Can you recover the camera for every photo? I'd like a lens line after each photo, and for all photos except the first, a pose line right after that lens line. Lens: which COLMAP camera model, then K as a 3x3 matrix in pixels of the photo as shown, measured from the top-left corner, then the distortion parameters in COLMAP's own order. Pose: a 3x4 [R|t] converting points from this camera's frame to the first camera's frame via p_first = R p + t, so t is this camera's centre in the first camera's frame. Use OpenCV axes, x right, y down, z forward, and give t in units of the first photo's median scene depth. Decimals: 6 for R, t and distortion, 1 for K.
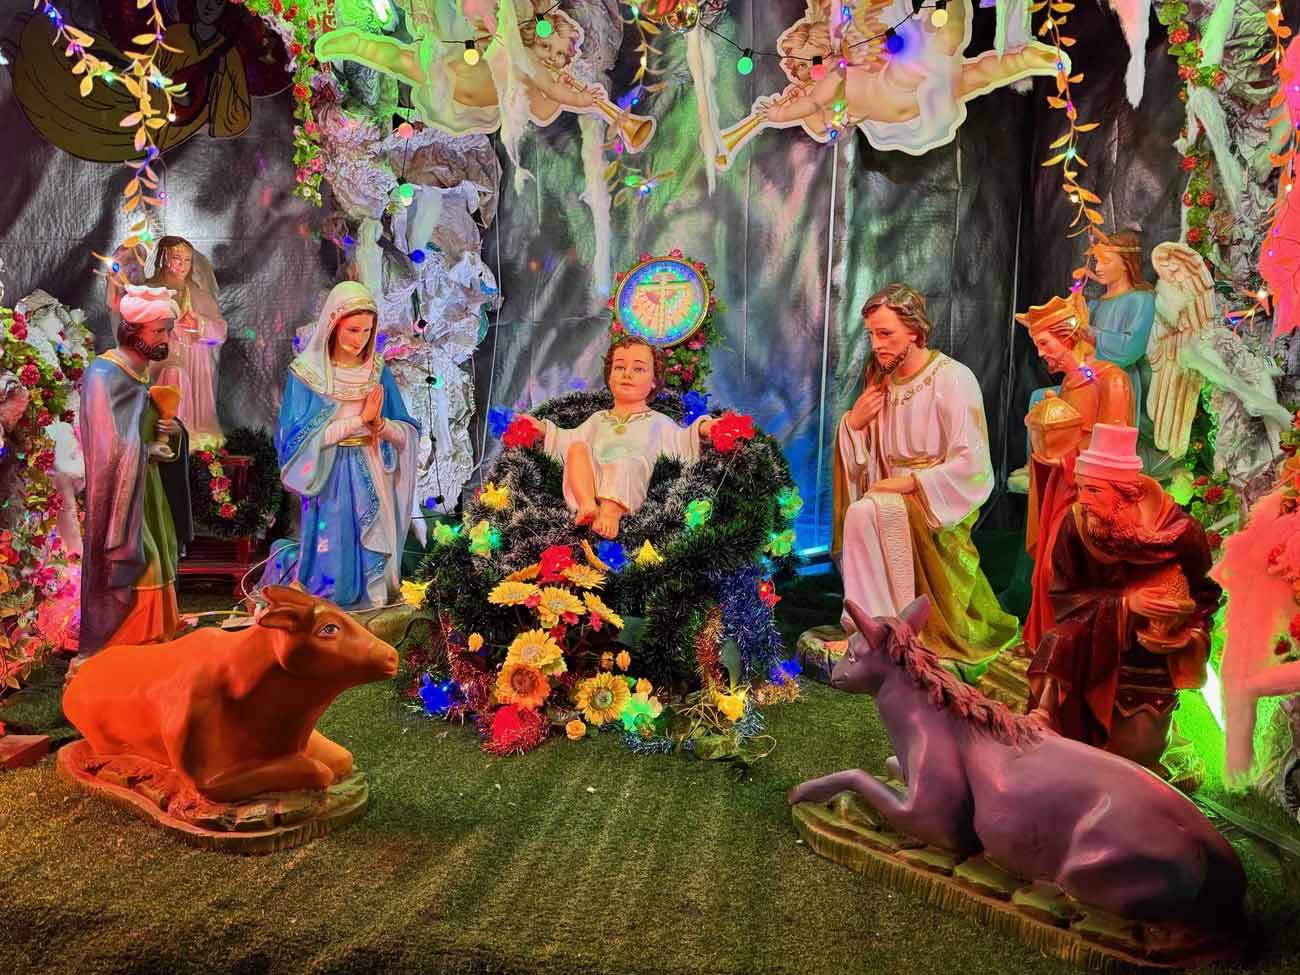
lens RADIAL K [[921.0, 0, 649.9], [0, 921.0, 487.8], [0, 0, 1]] dist [0.010080, -0.004130]
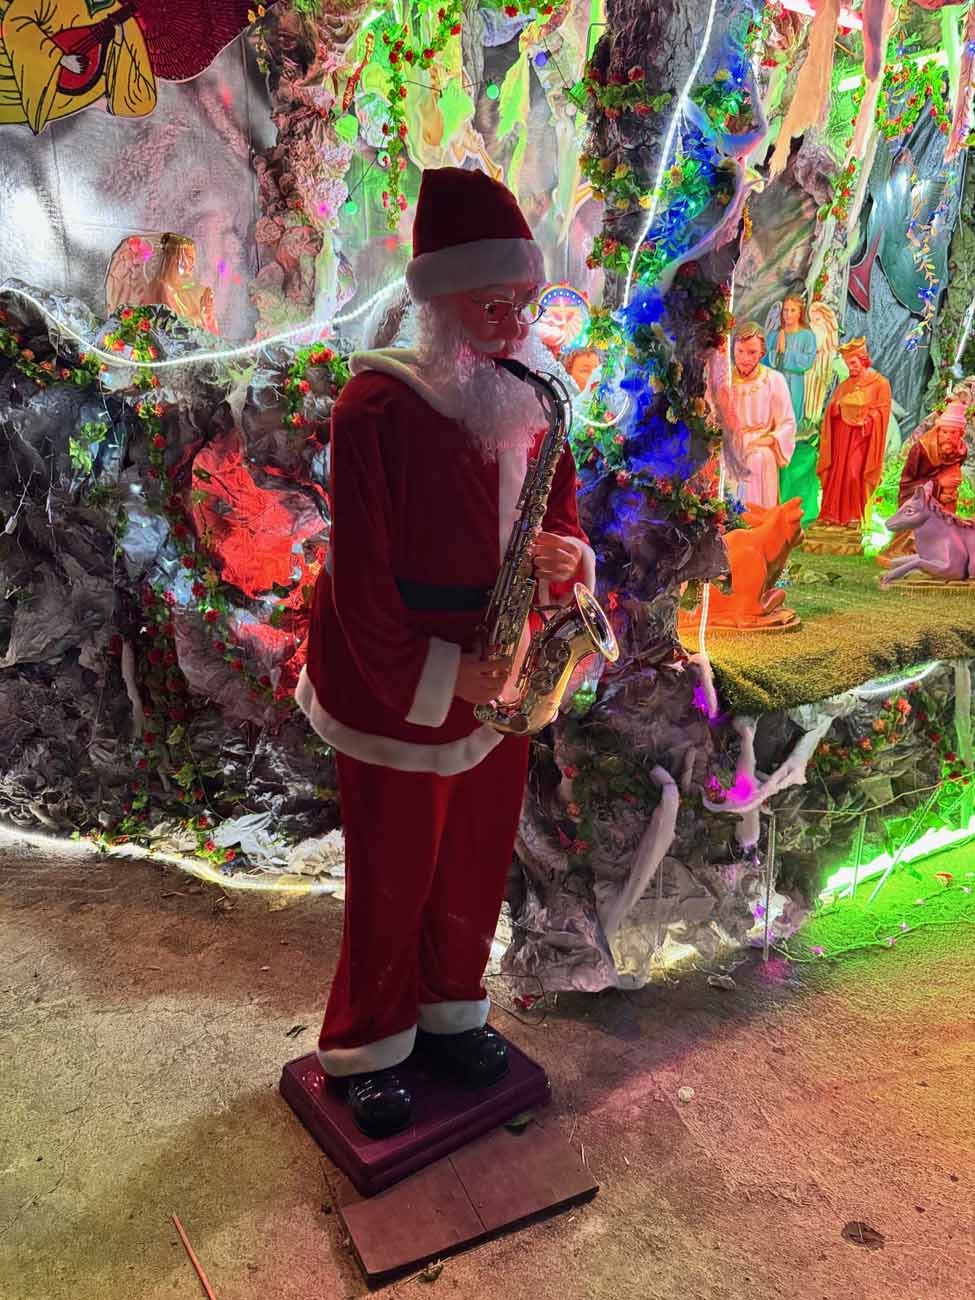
lens RADIAL K [[921.0, 0, 487.9], [0, 921.0, 650.0], [0, 0, 1]] dist [0.010080, -0.004130]
pose [[0.770412, -0.179788, 0.611671, -0.868666], [0.066619, 0.976864, 0.203221, -0.005222], [-0.634056, -0.115815, 0.764565, -0.047300]]
